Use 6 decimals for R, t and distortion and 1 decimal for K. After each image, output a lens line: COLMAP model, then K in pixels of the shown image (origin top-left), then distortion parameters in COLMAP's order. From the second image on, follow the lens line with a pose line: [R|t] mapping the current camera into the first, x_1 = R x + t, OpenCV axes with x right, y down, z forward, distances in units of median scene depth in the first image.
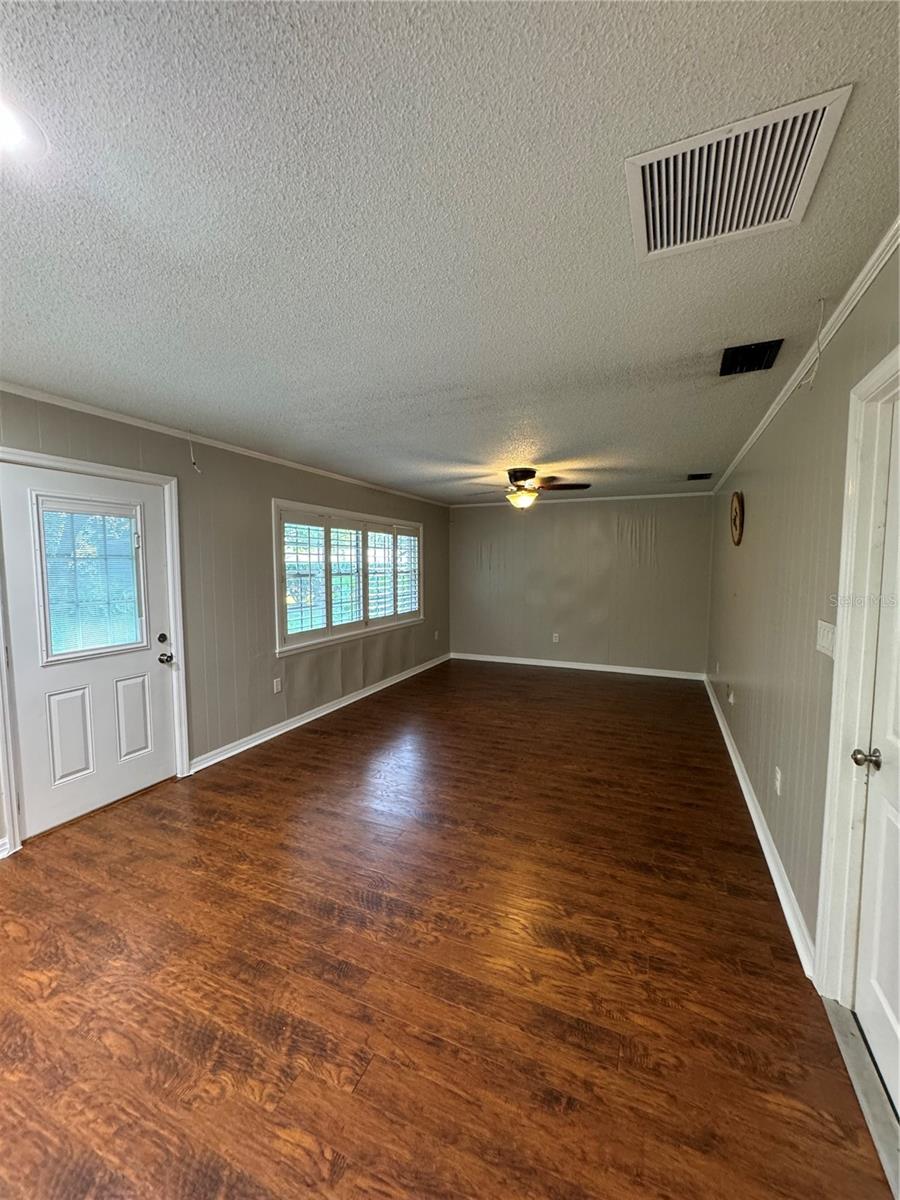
lens RADIAL K [[478.8, 0, 453.0], [0, 478.8, 600.8], [0, 0, 1]] dist [-0.001735, -0.000673]
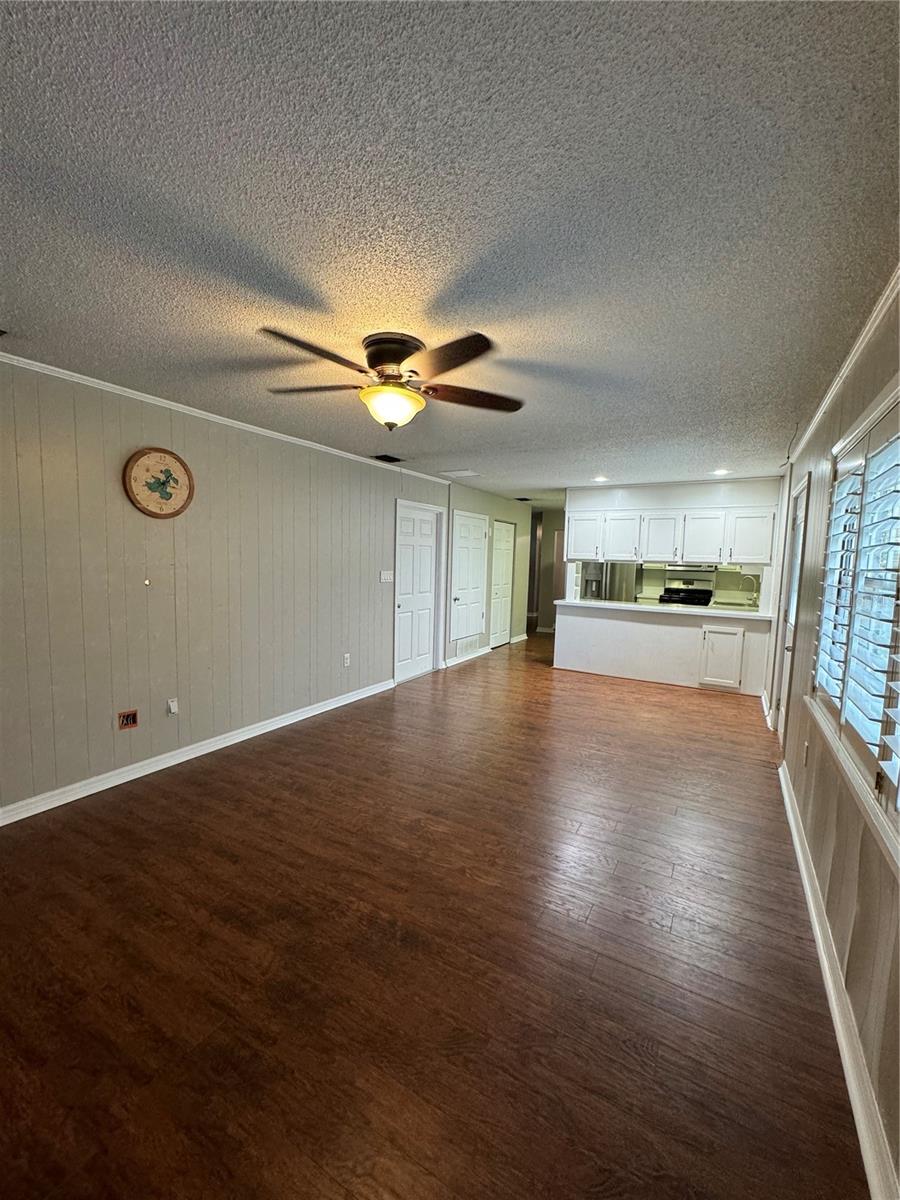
lens RADIAL K [[478.8, 0, 457.0], [0, 478.8, 596.7], [0, 0, 1]] dist [-0.001735, -0.000673]
pose [[-0.994924, -0.034557, 0.094511, 0.057267], [-0.019216, 0.987148, 0.158651, -0.209539], [-0.098779, 0.156030, -0.982801, 3.004649]]
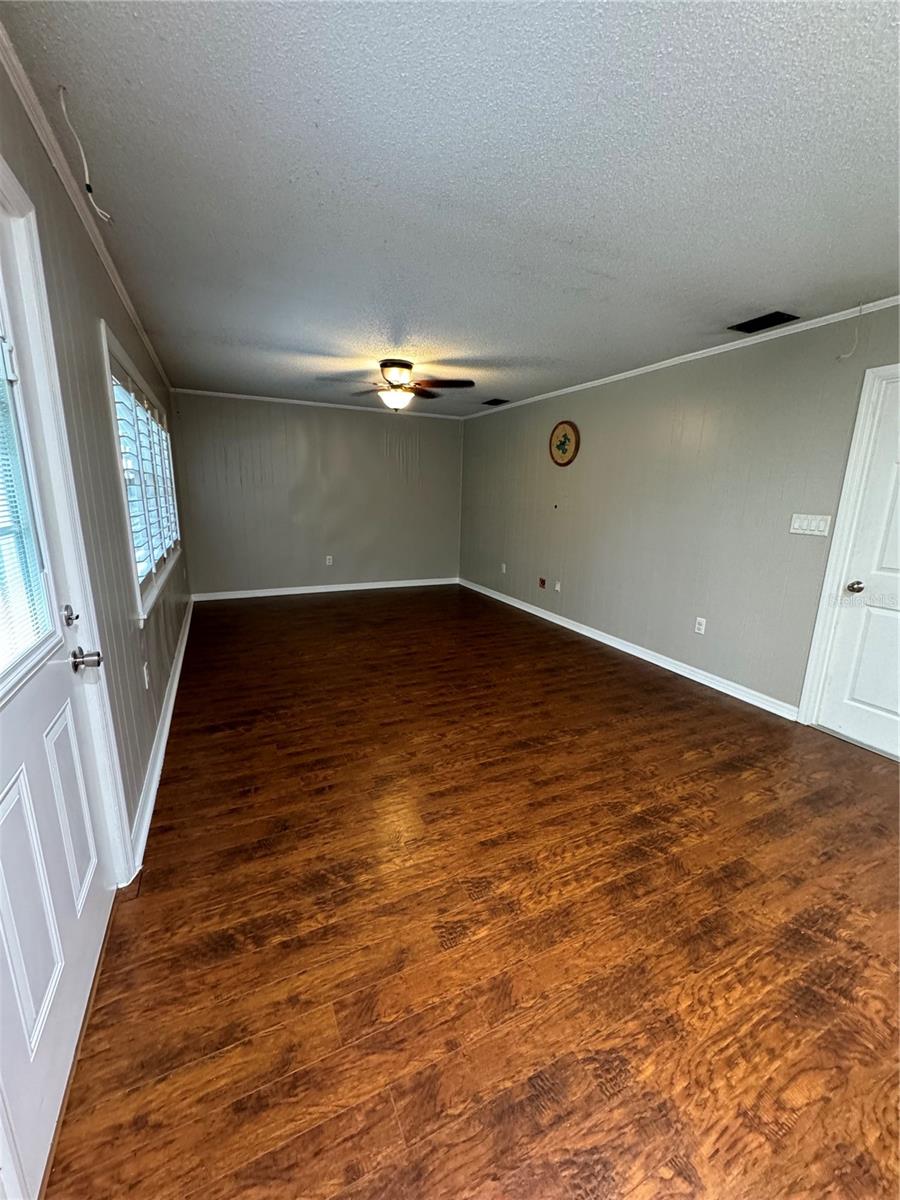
lens RADIAL K [[478.8, 0, 451.2], [0, 478.8, 599.2], [0, 0, 1]] dist [-0.001735, -0.000673]
pose [[0.646926, -0.153687, 0.746905, -1.009679], [0.036674, 0.984617, 0.170835, 0.005942], [-0.761670, -0.083126, 0.642611, 0.670259]]
